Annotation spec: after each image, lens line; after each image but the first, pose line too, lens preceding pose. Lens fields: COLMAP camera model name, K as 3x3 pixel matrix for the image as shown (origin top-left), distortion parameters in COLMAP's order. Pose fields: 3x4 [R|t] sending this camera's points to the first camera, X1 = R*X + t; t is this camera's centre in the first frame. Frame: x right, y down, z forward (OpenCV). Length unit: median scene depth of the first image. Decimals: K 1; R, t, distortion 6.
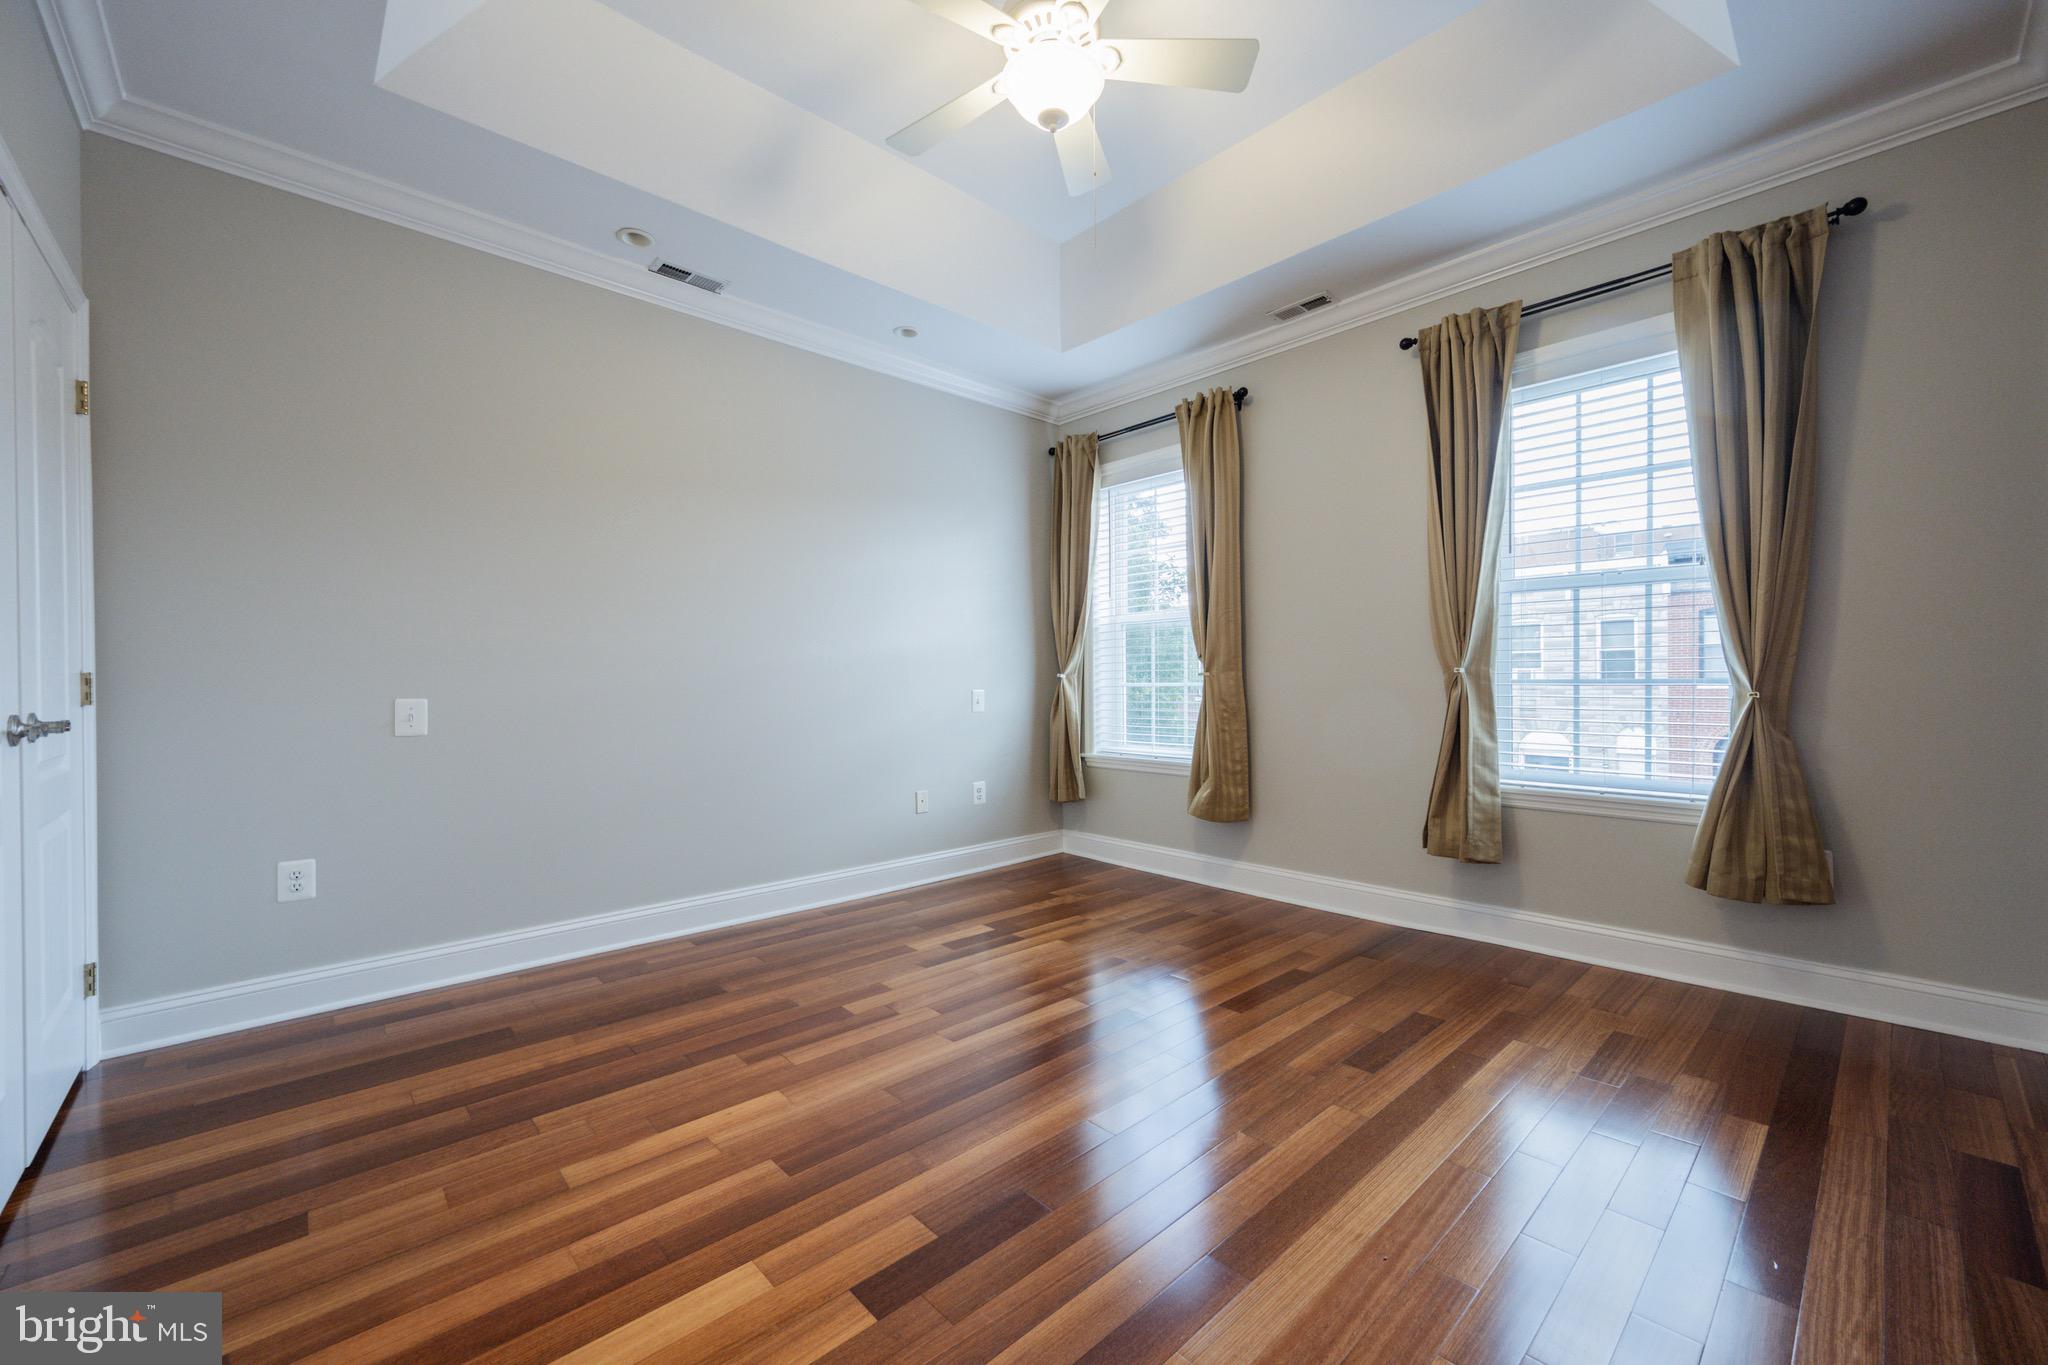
lens RADIAL K [[813.6, 0, 1026.4], [0, 813.6, 685.0], [0, 0, 1]] dist [-0.000098, -0.000192]
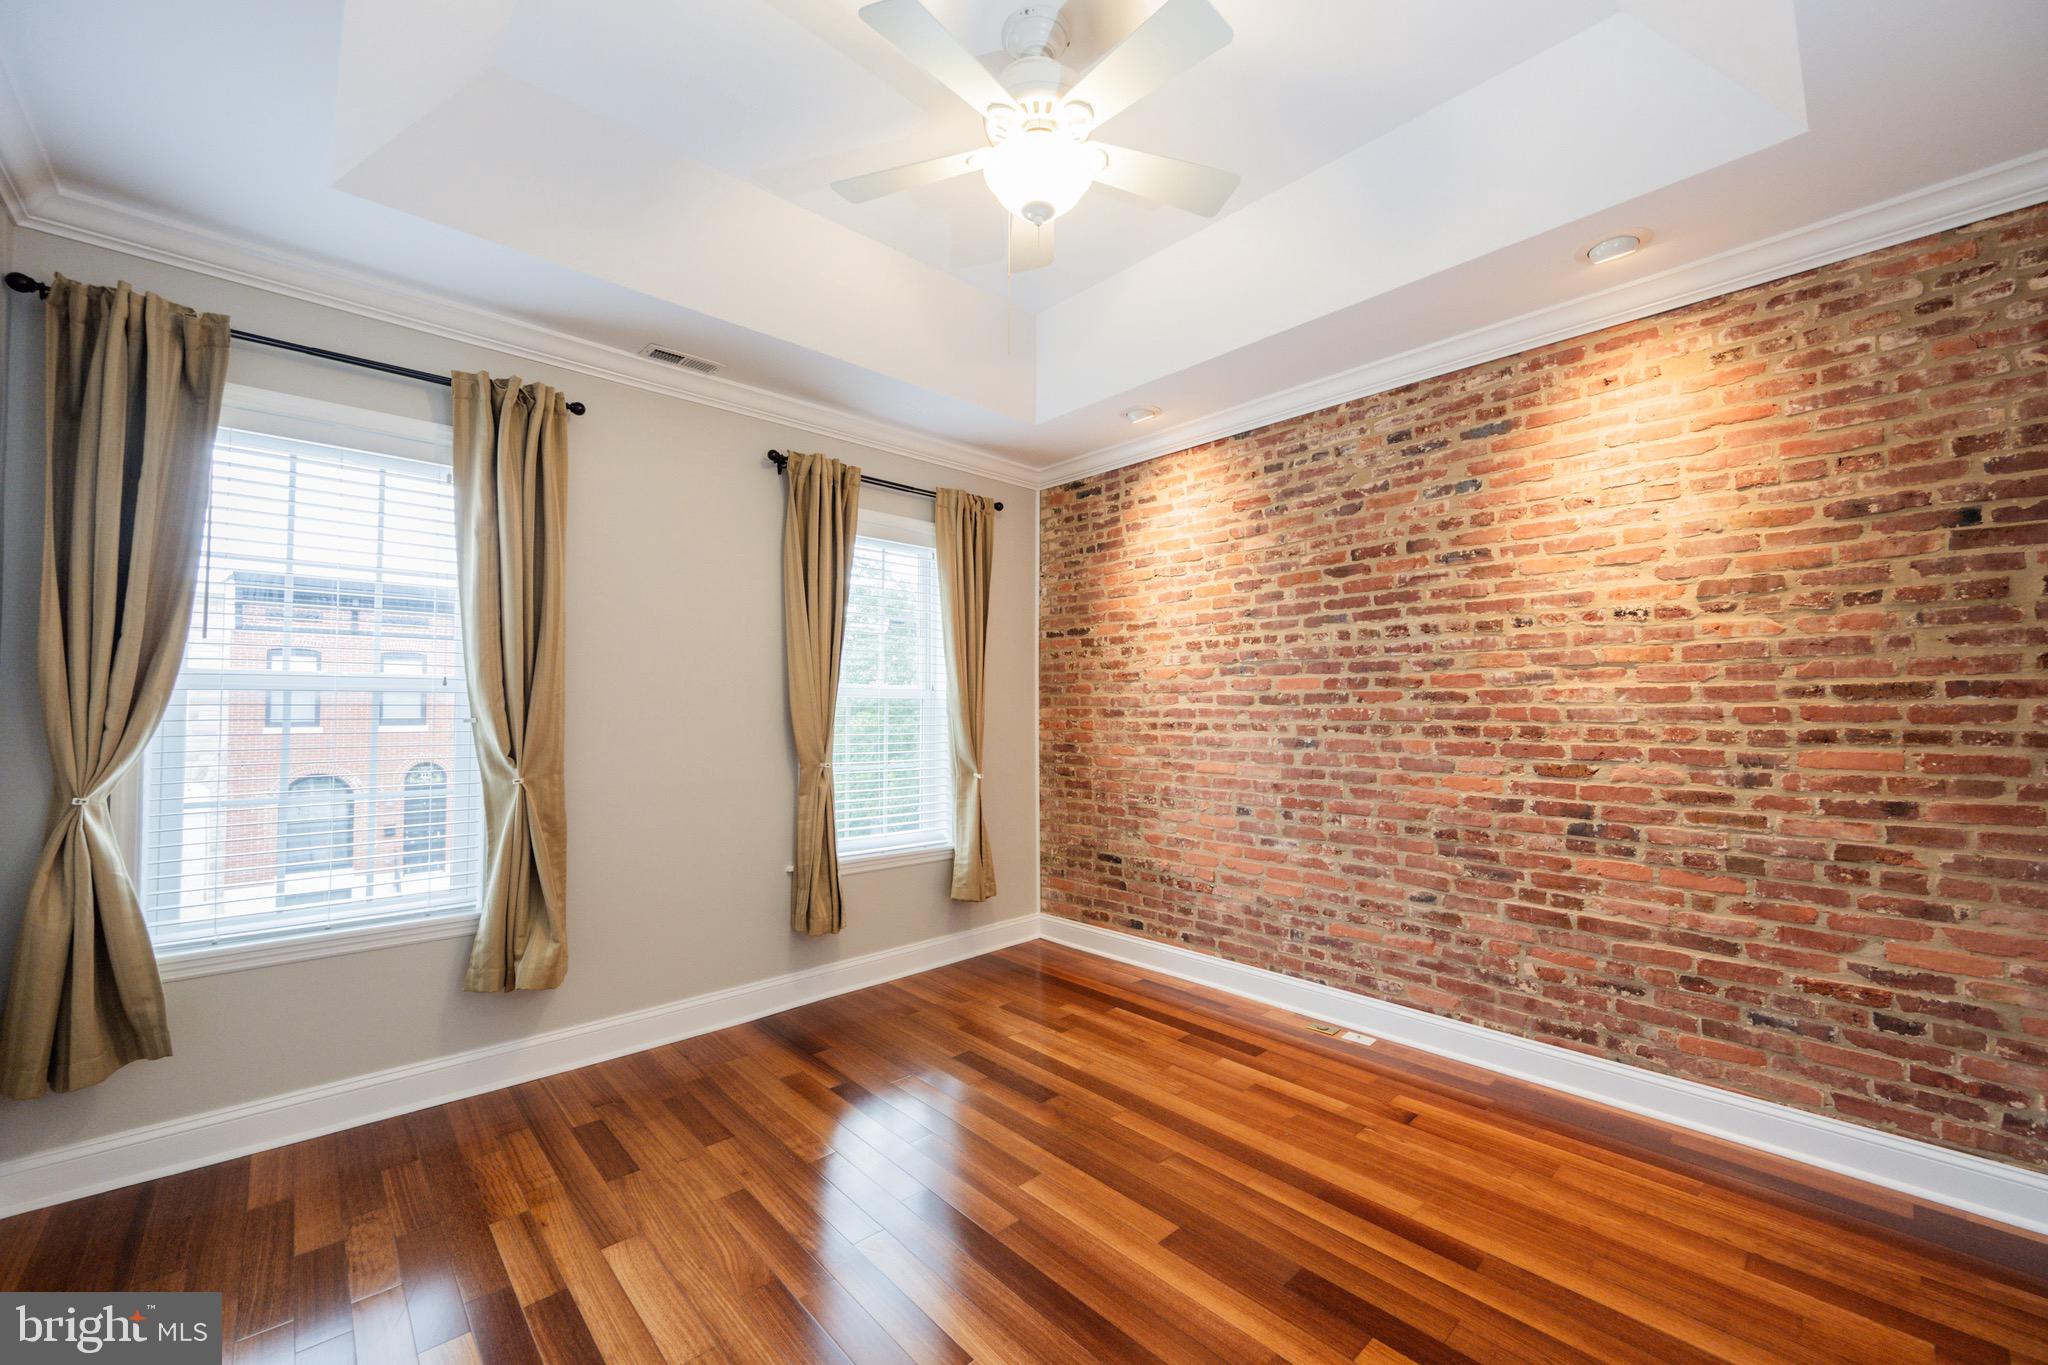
lens RADIAL K [[813.6, 0, 1025.1], [0, 813.6, 691.5], [0, 0, 1]] dist [-0.000098, -0.000192]
pose [[-0.007363, 0.026322, 0.999626, -0.589720], [0.001082, 0.999653, -0.026315, -0.088777], [-0.999972, 0.000887, -0.007389, 0.698910]]
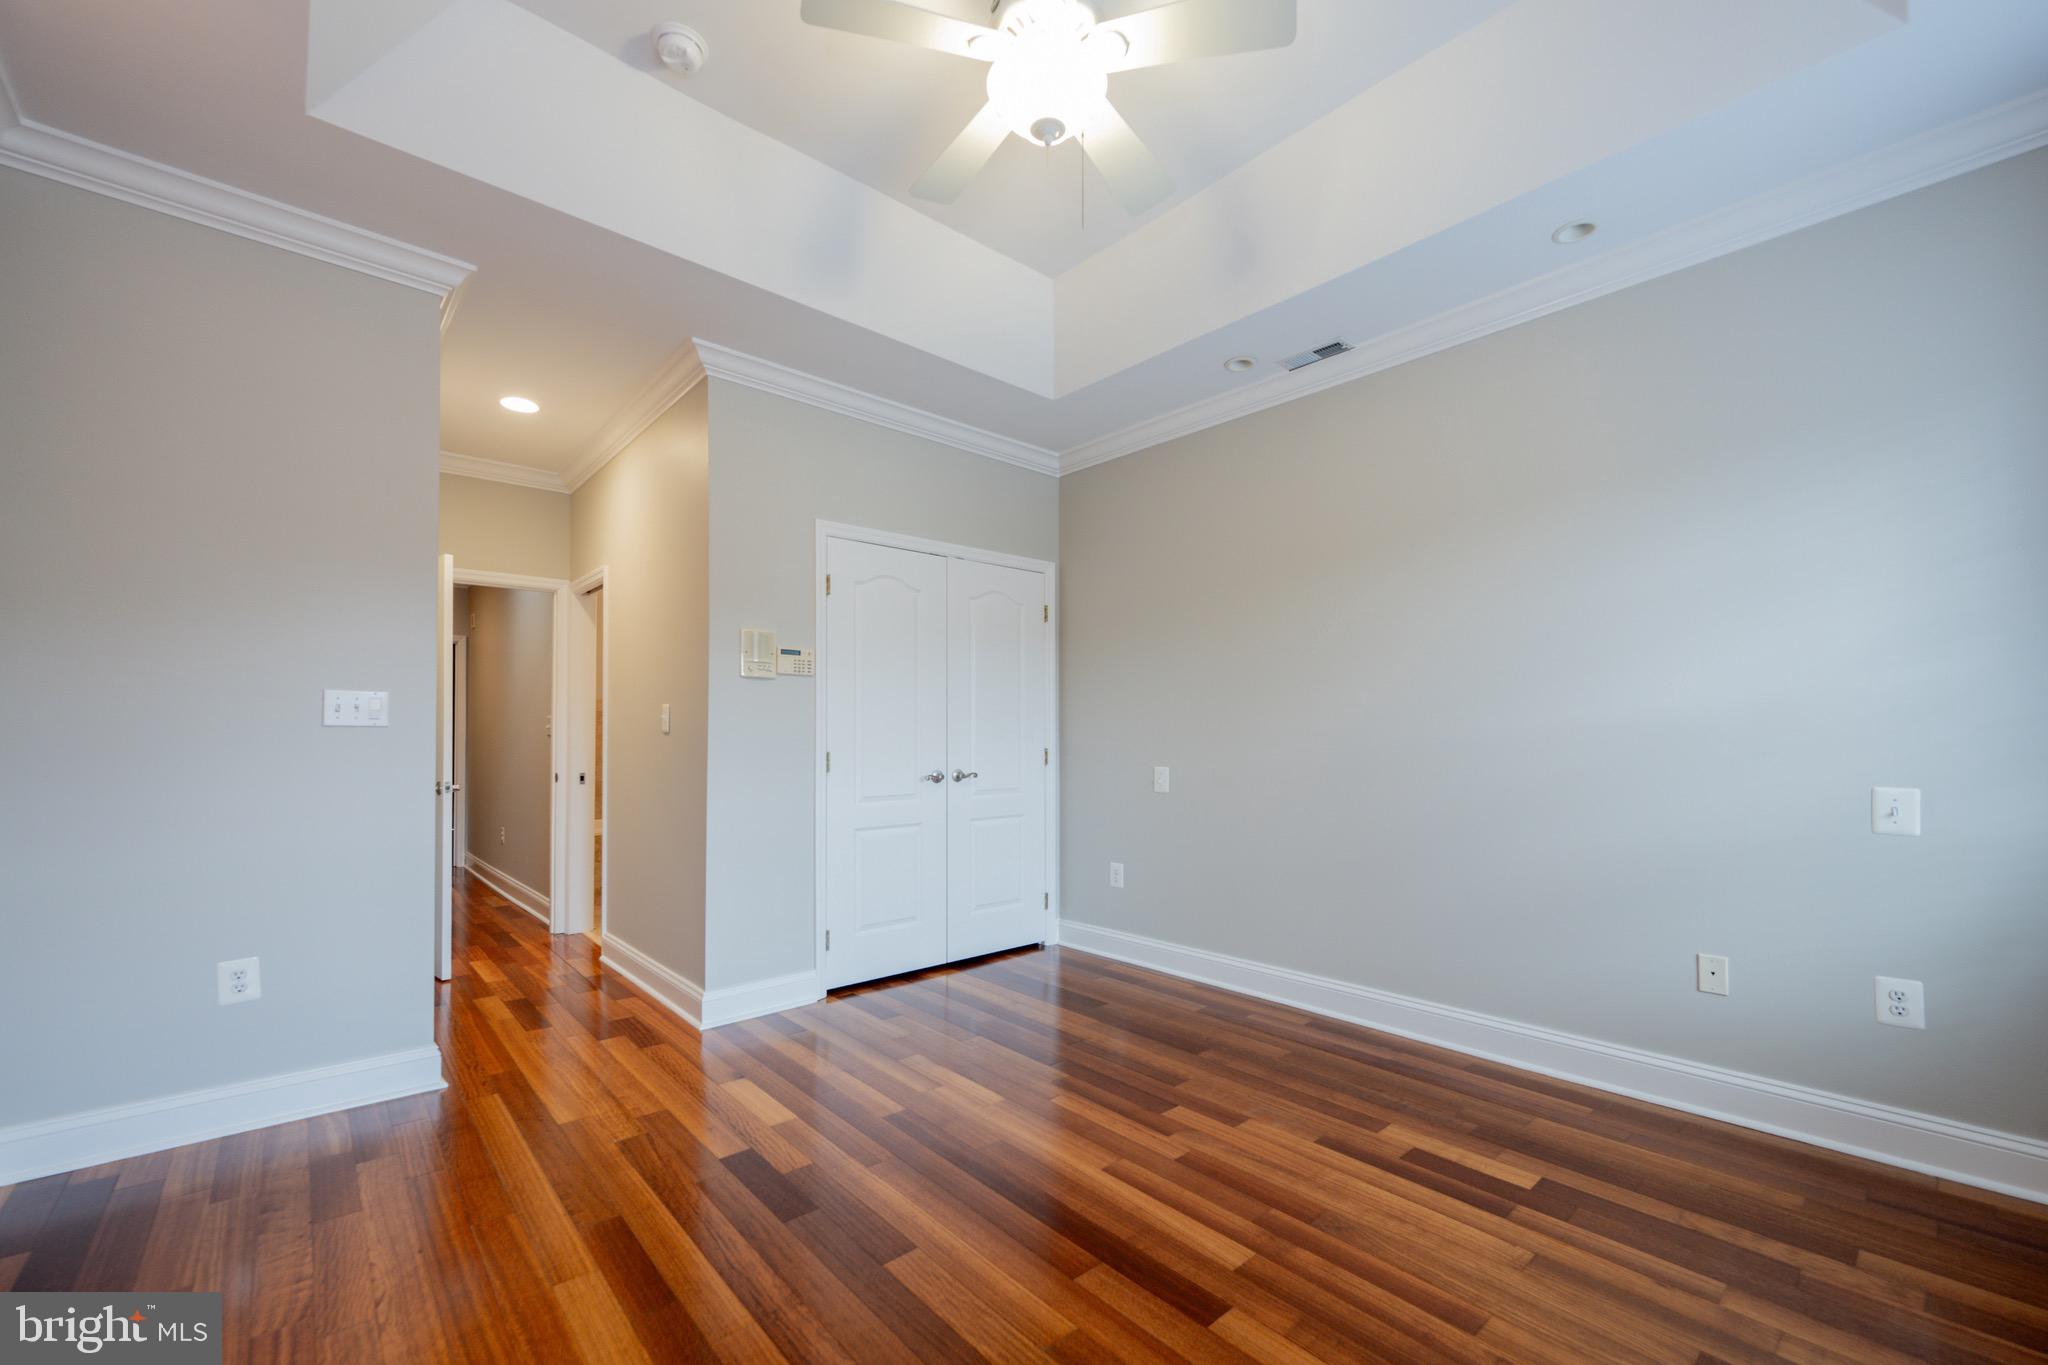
lens RADIAL K [[813.6, 0, 1016.5], [0, 813.6, 724.4], [0, 0, 1]] dist [-0.000098, -0.000192]
pose [[-0.022529, -0.009799, -0.999698, 0.607943], [0.001668, 0.999950, -0.009839, -0.039354], [0.999745, -0.001890, -0.022512, 0.675253]]
